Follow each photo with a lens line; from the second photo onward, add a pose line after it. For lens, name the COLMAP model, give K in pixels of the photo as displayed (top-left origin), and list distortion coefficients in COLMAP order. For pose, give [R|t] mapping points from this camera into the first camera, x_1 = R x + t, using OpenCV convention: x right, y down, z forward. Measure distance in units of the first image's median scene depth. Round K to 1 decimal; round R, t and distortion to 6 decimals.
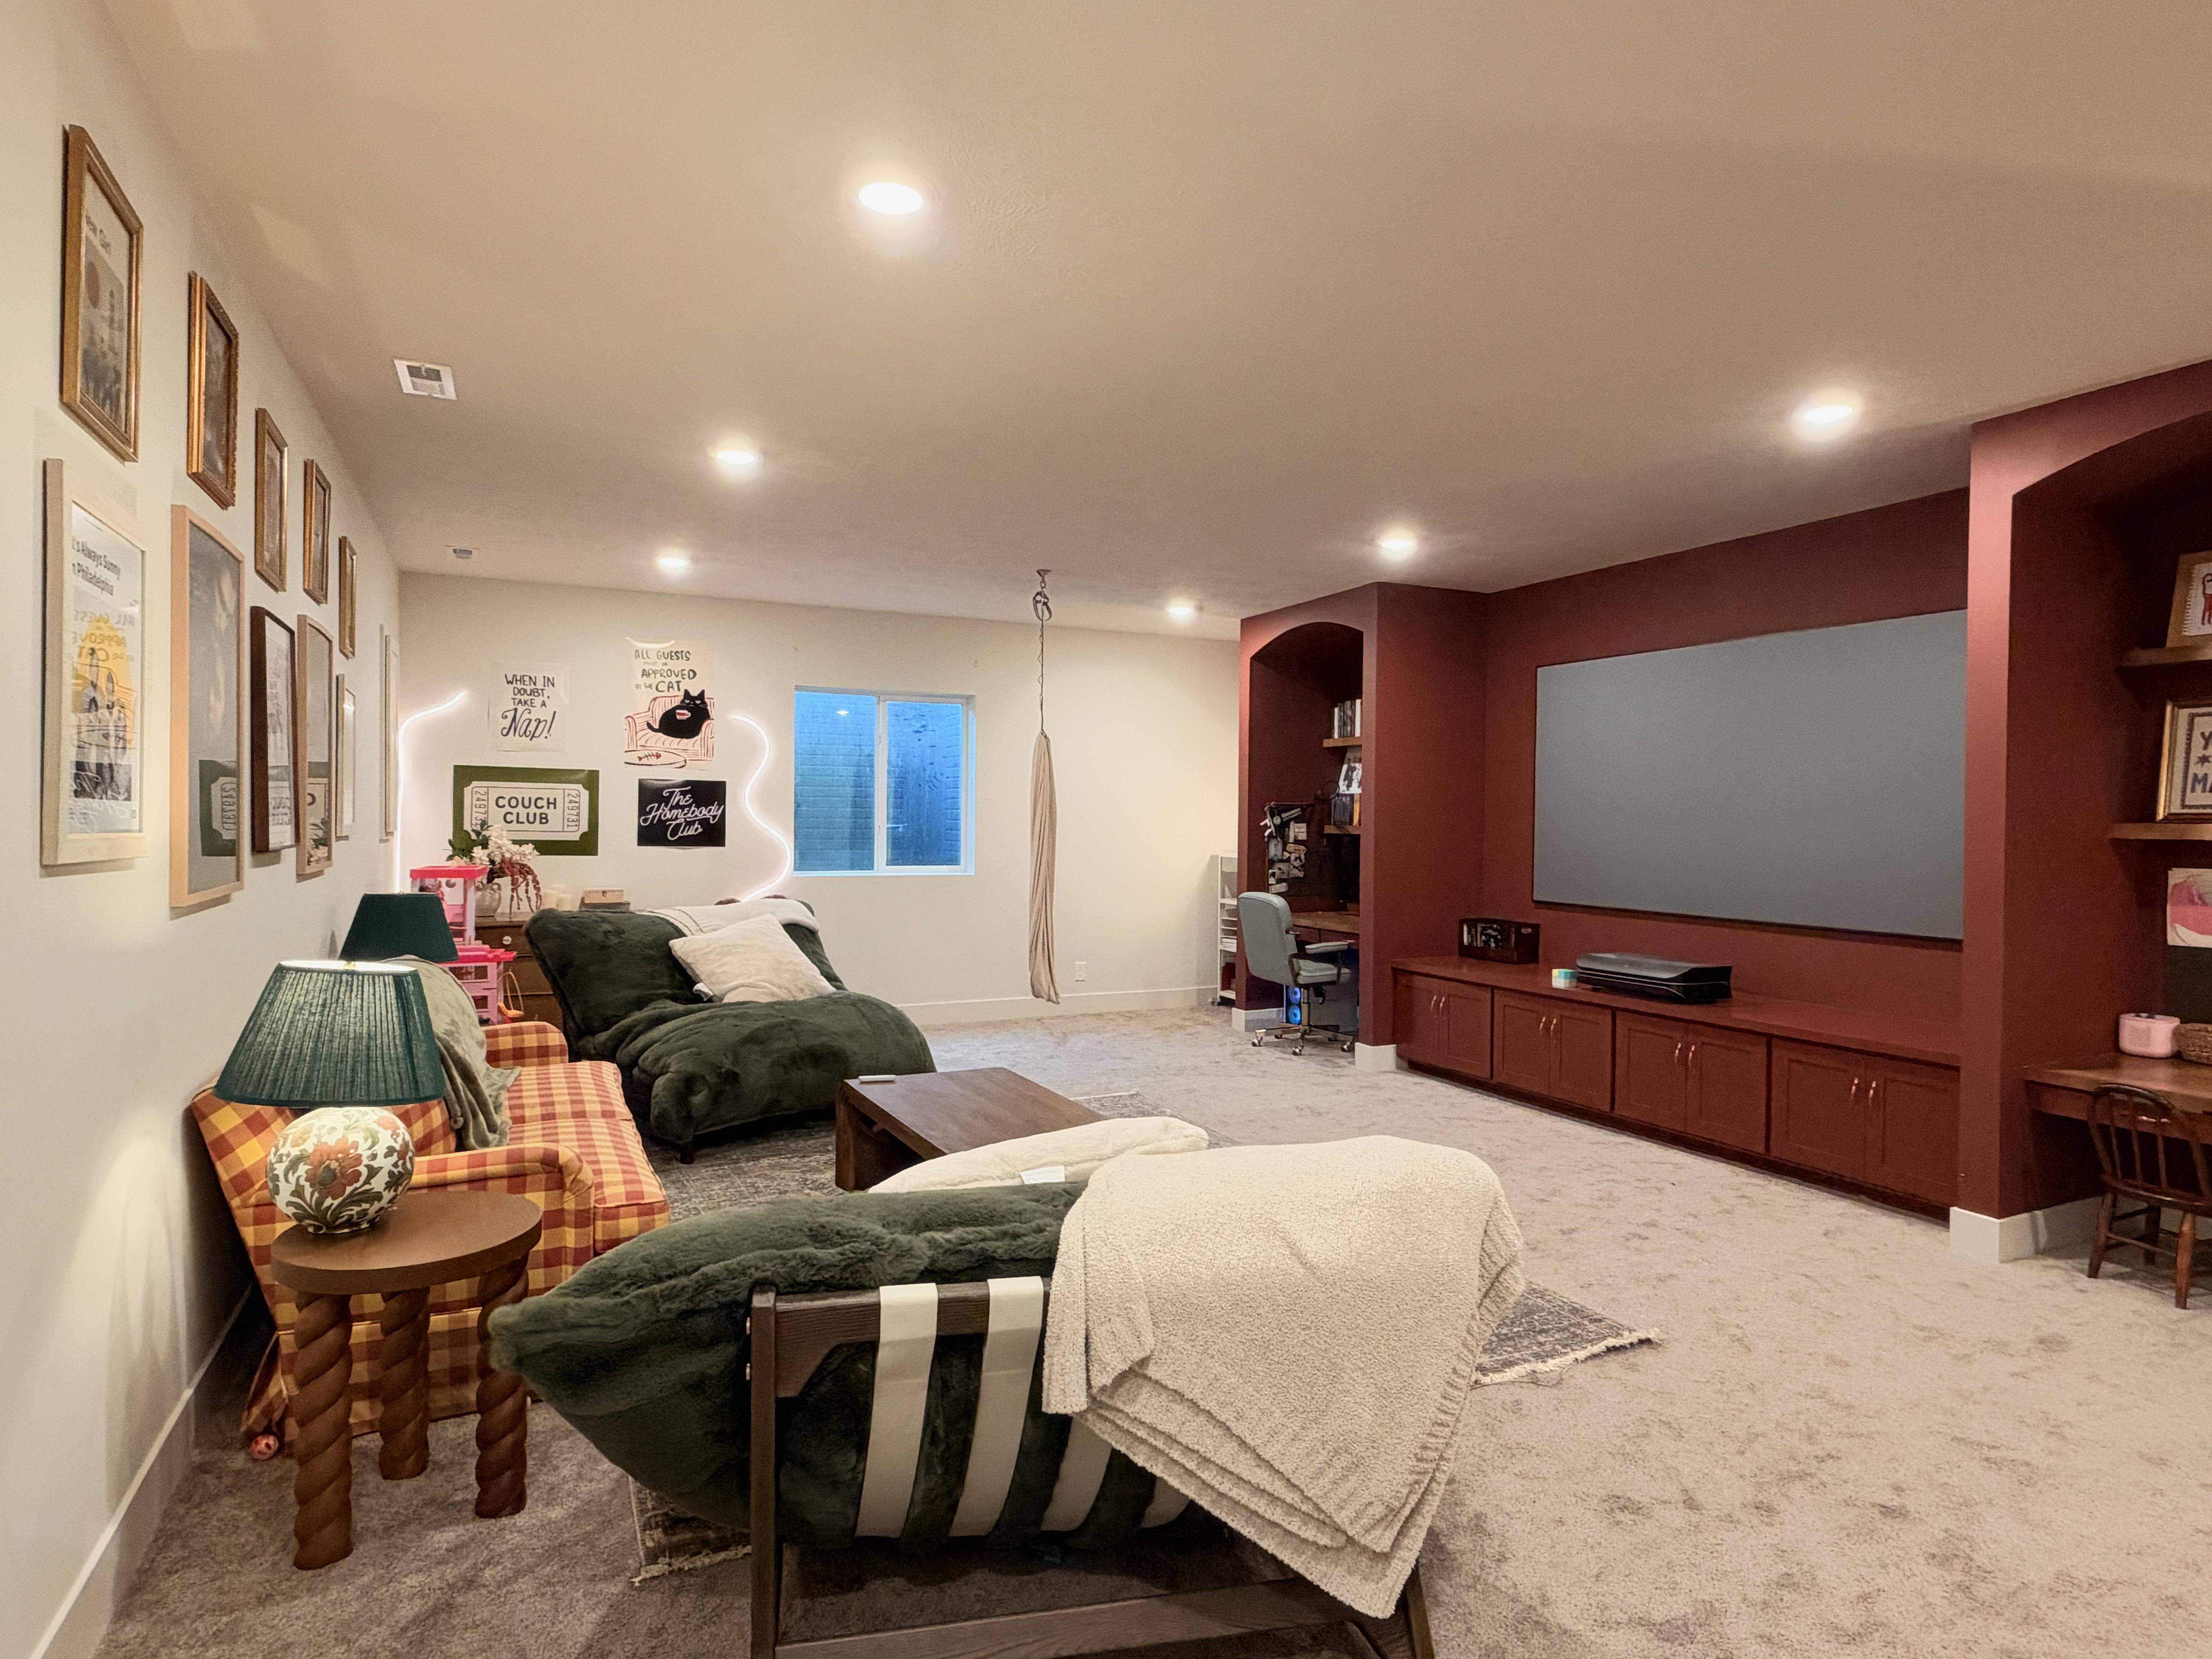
lens RADIAL K [[1245.5, 0, 1105.0], [0, 1245.5, 830.5], [0, 0, 1]] dist [-0.001527, 0.001922]
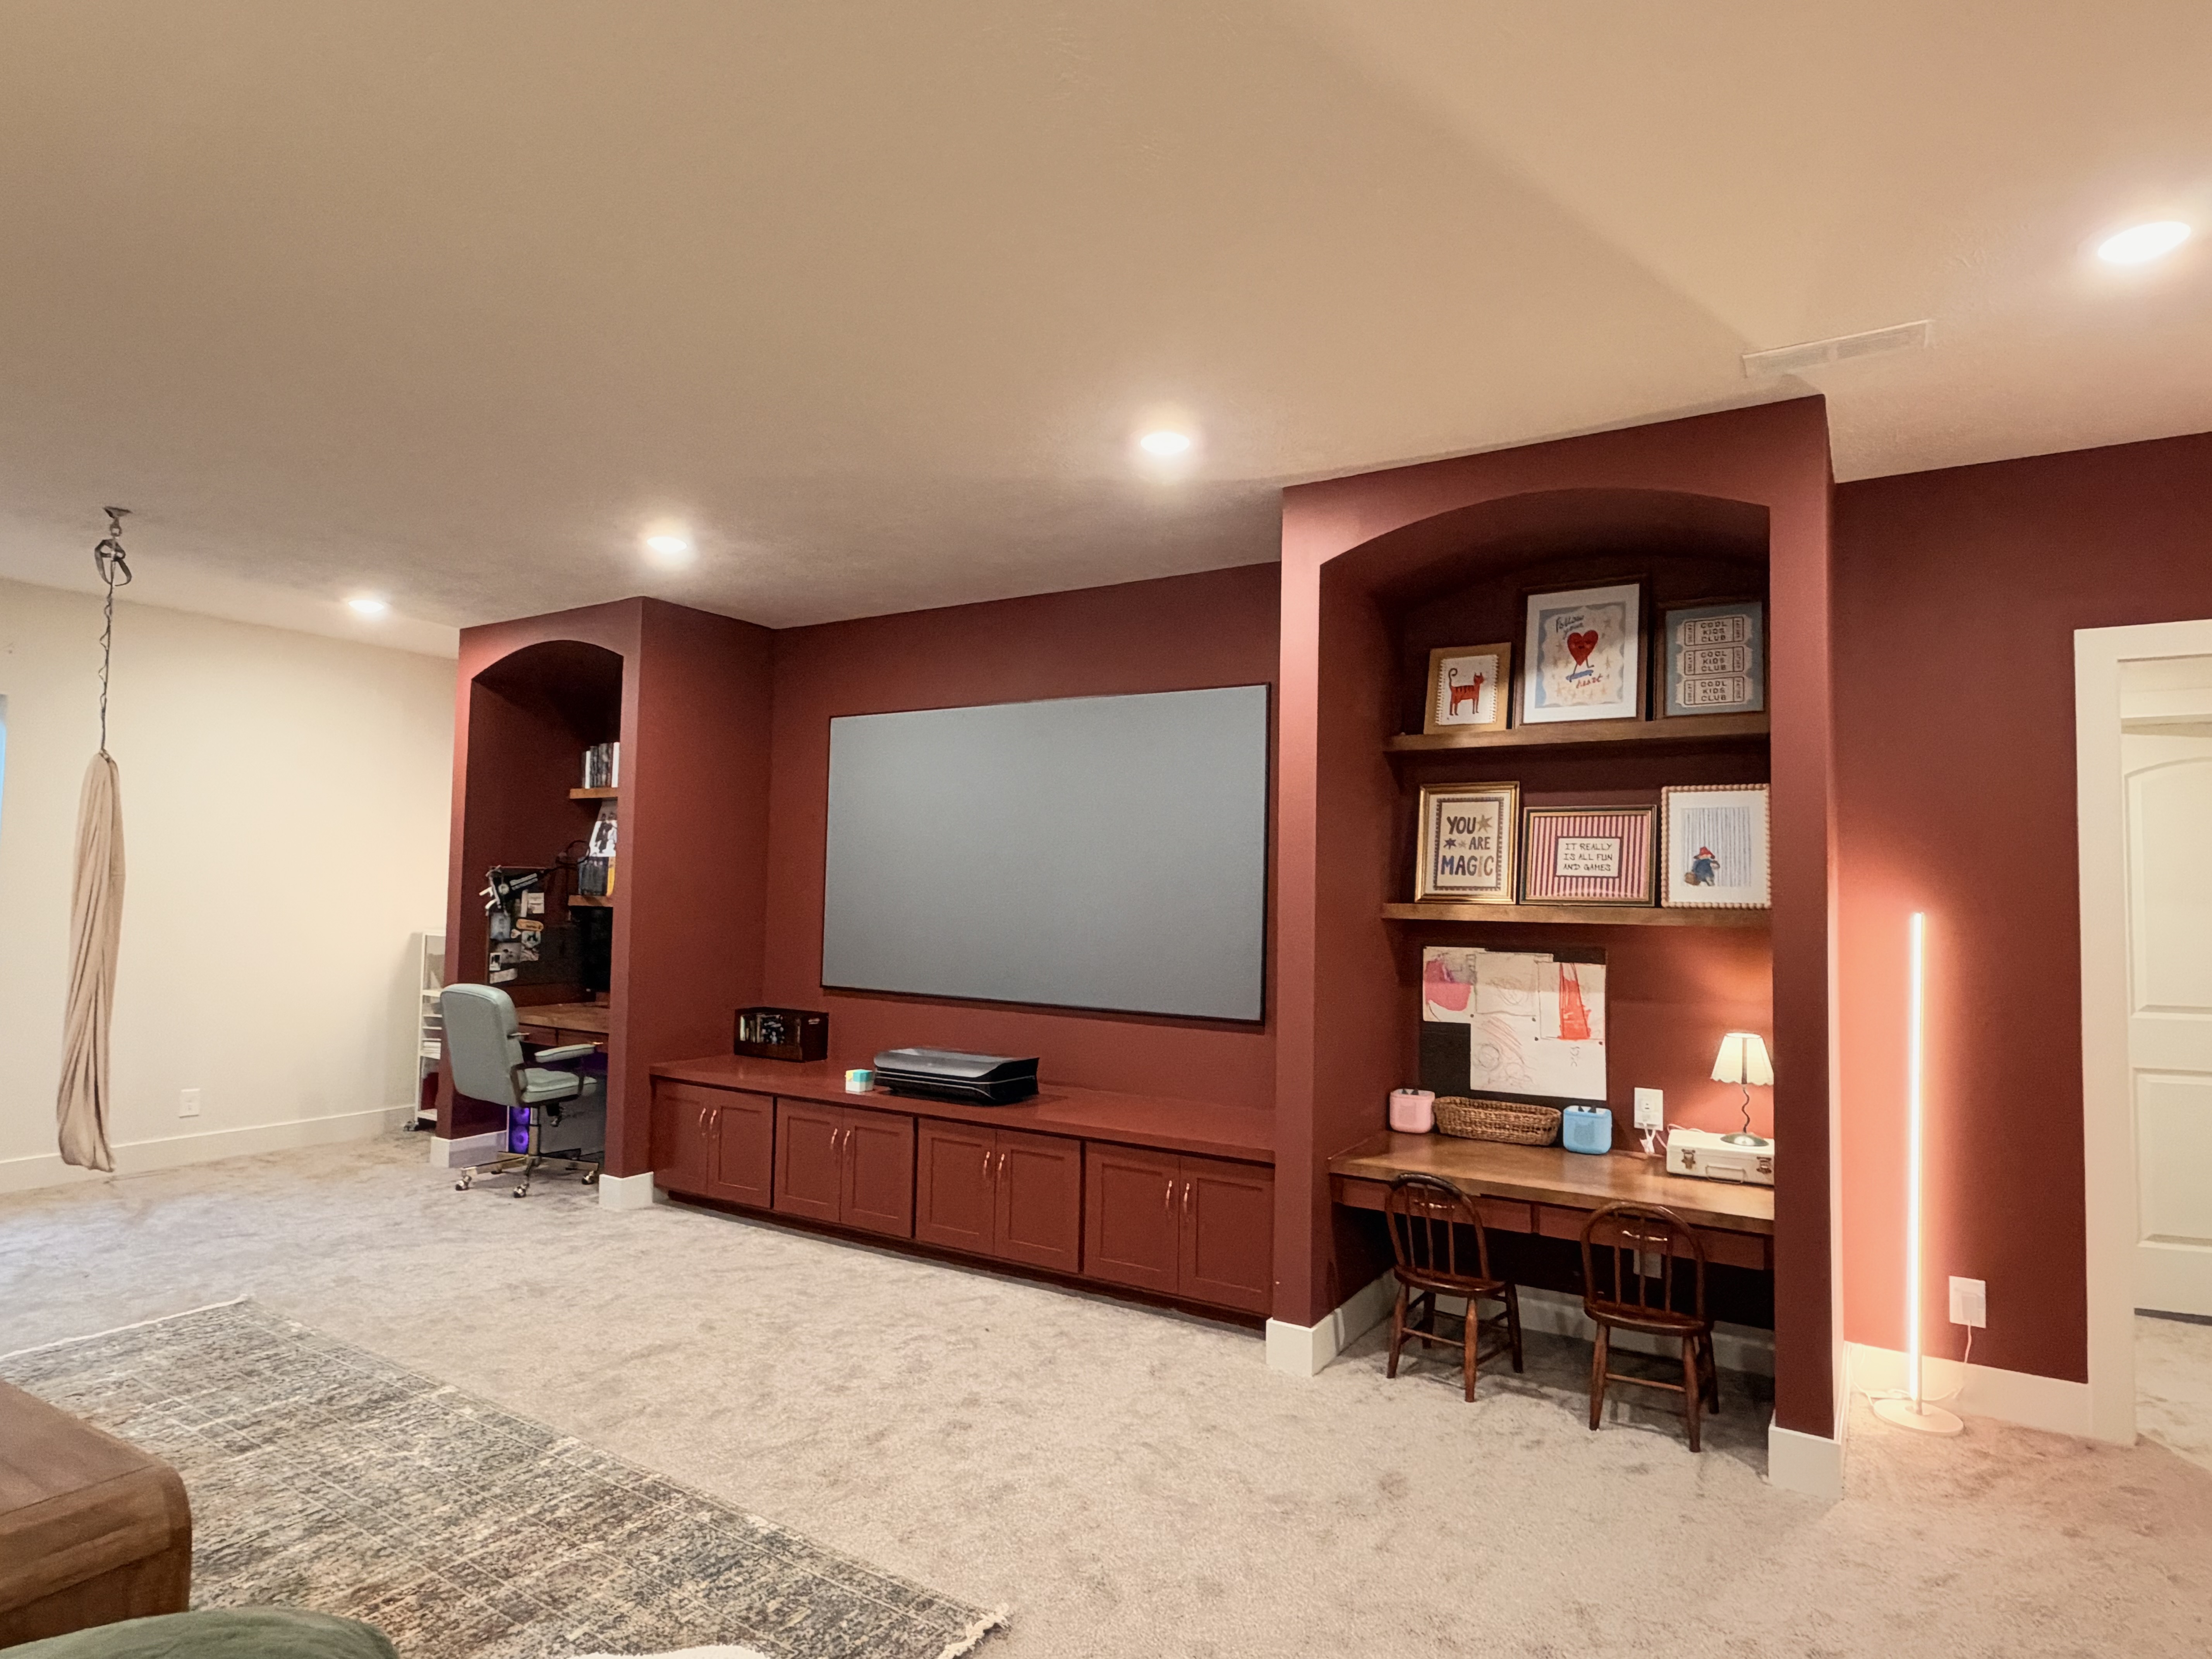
lens RADIAL K [[1245.5, 0, 1102.7], [0, 1245.5, 831.4], [0, 0, 1]] dist [-0.001527, 0.001922]
pose [[0.843589, 0.032129, 0.536027, 0.043950], [-0.004985, 0.998634, -0.052012, -0.006725], [-0.536966, 0.041205, 0.842597, 0.171575]]
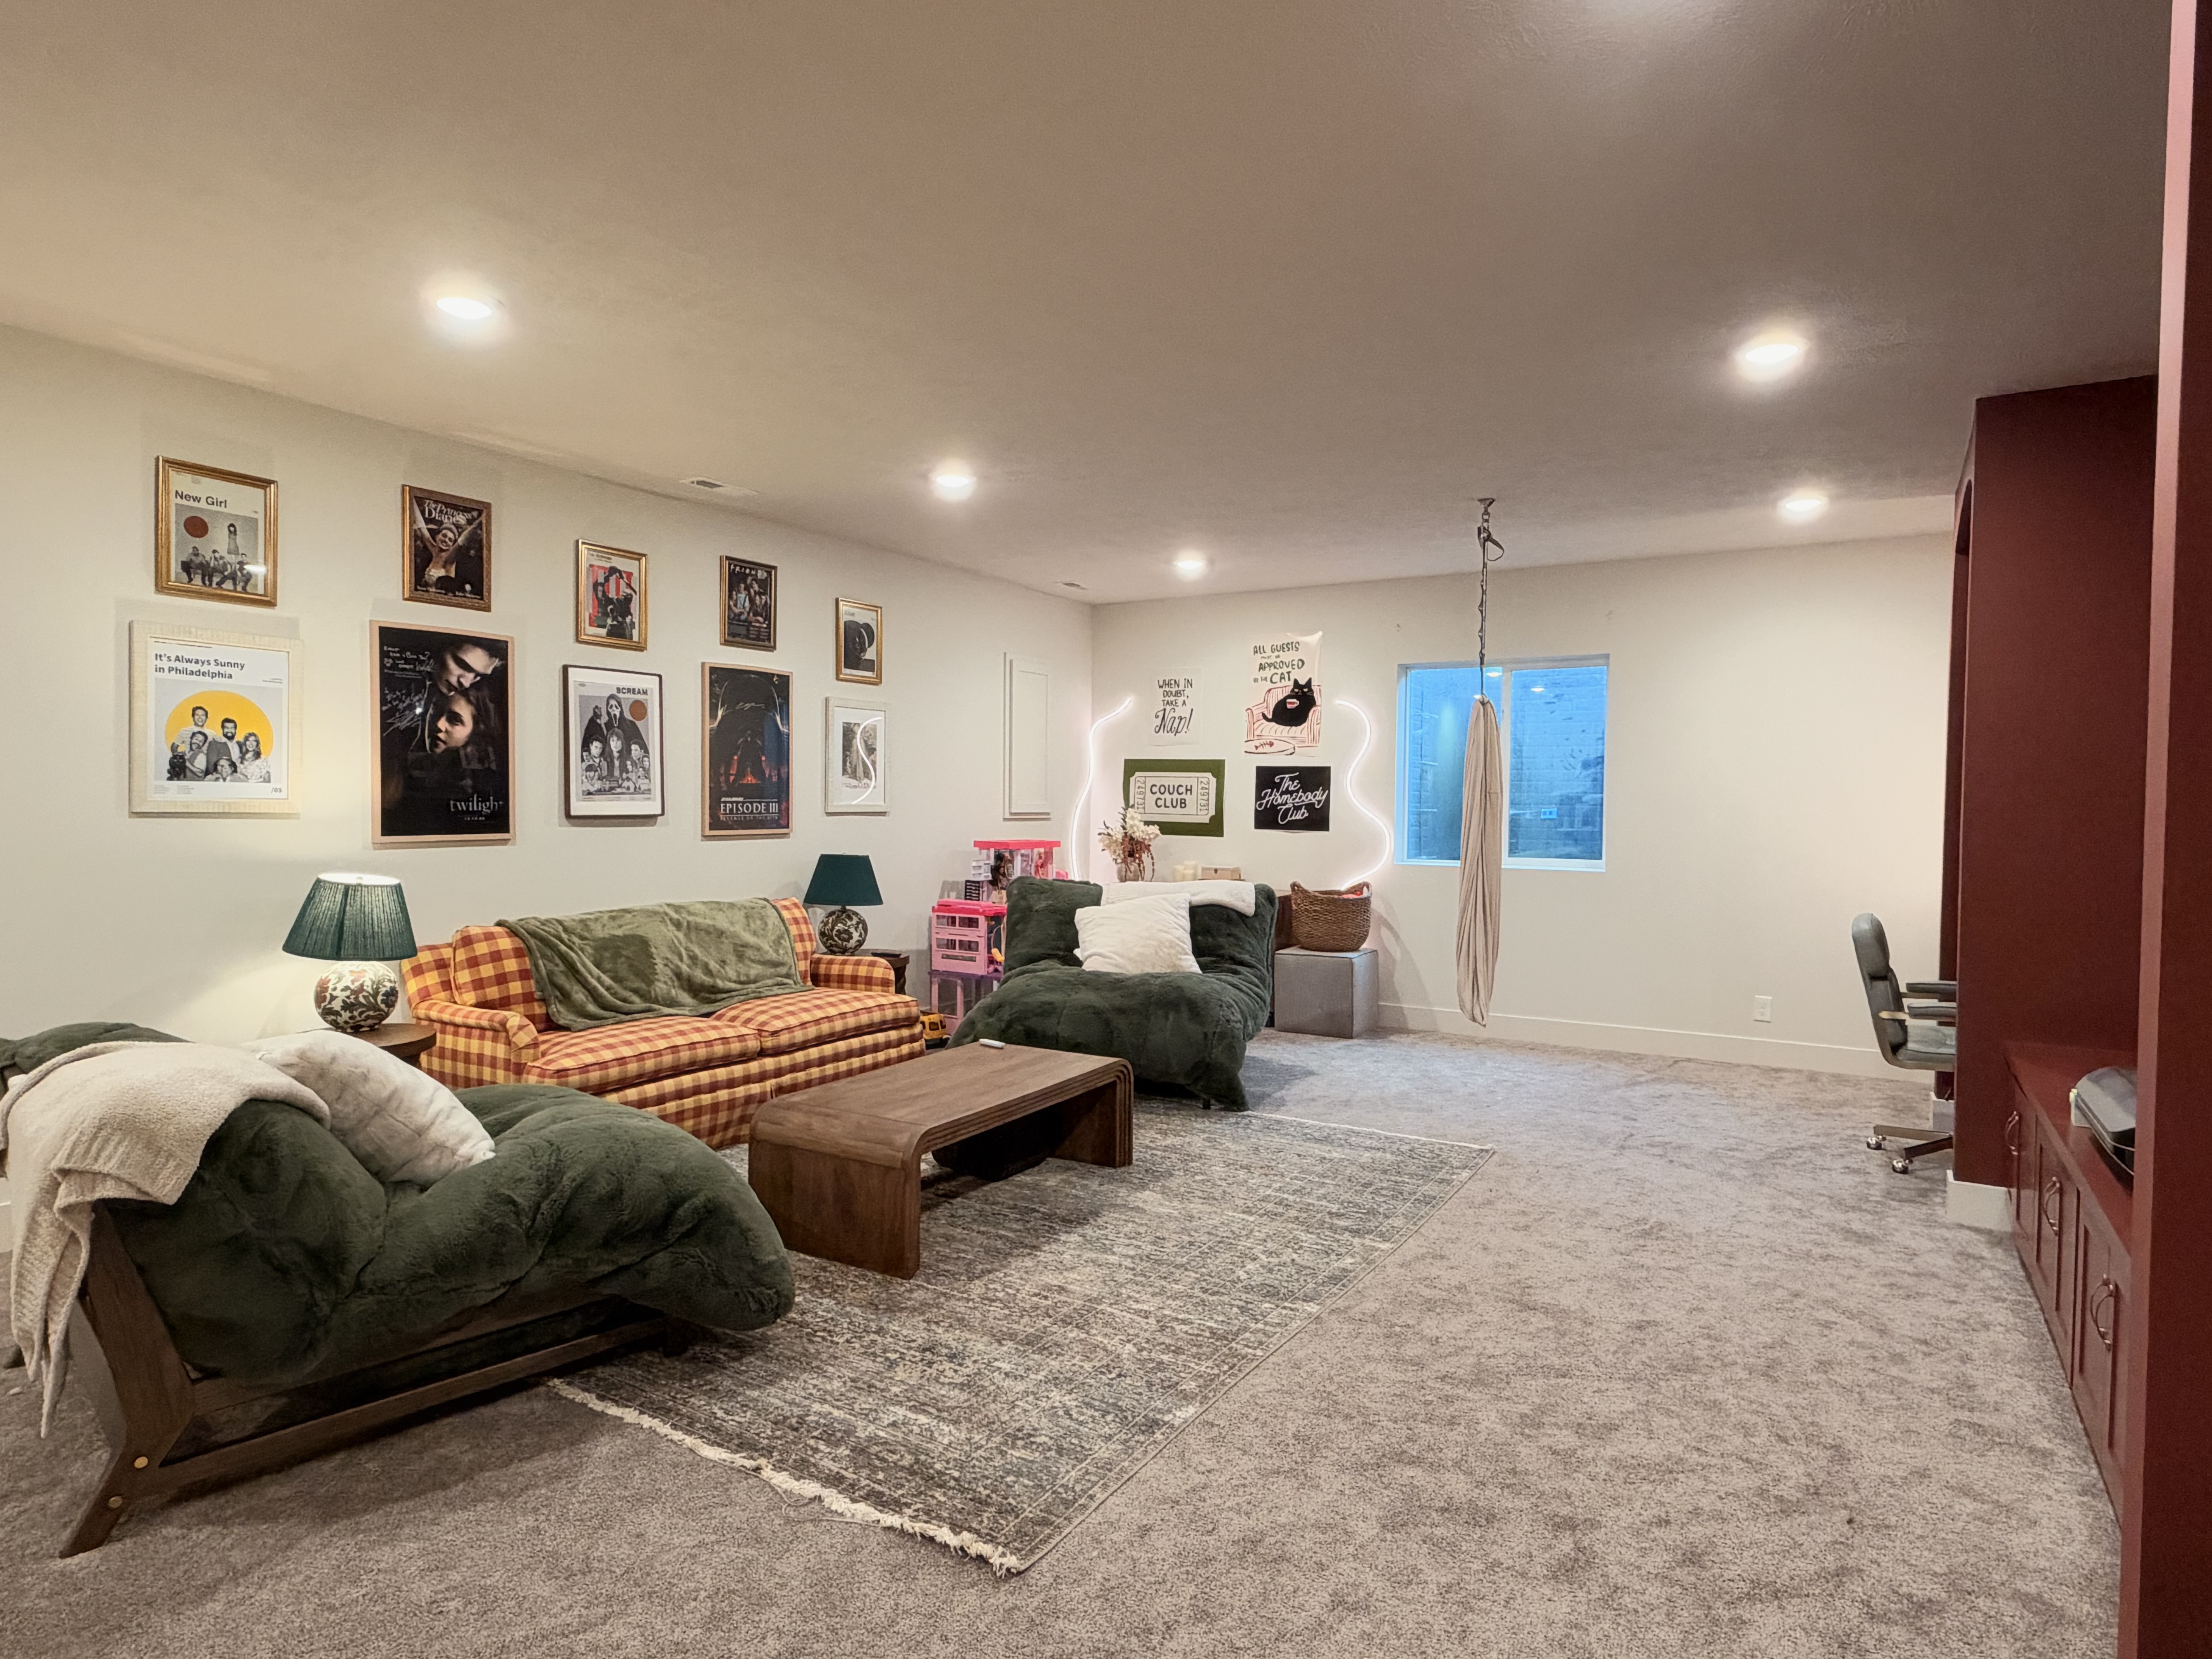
lens RADIAL K [[1245.5, 0, 1100.8], [0, 1245.5, 832.3], [0, 0, 1]] dist [-0.001527, 0.001922]
pose [[0.542051, 0.017956, -0.840154, 0.516463], [-0.012644, 0.999833, 0.013211, 0.003304], [0.840250, 0.003462, 0.542187, 0.345808]]
